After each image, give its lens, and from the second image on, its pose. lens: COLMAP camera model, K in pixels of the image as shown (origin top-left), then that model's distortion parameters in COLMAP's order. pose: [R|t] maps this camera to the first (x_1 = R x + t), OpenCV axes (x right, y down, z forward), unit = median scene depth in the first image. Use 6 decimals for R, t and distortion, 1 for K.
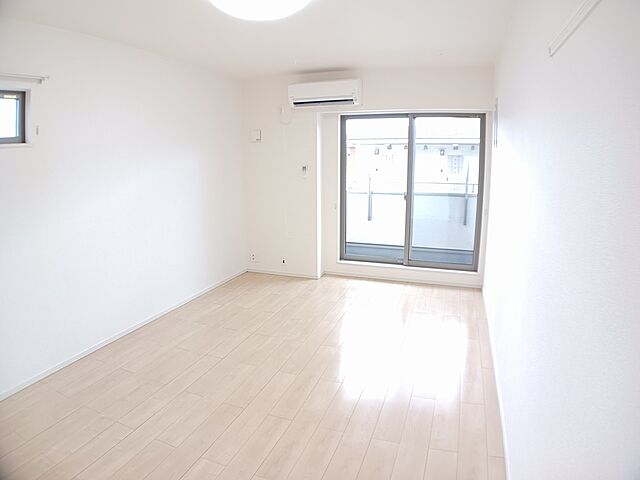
lens RADIAL K [[419.6, 0, 320.0], [0, 419.6, 240.0], [0, 0, 1]] dist [-0.093311, -0.001080]
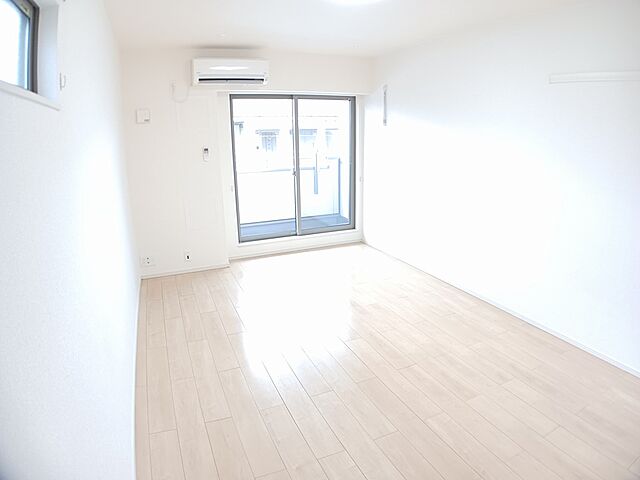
lens RADIAL K [[419.6, 0, 320.0], [0, 419.6, 240.0], [0, 0, 1]] dist [-0.093311, -0.001080]
pose [[0.714404, -0.189064, 0.673708, -0.515293], [0.159545, 0.981457, 0.106246, -0.036674], [-0.681302, 0.031584, 0.731321, 0.168741]]
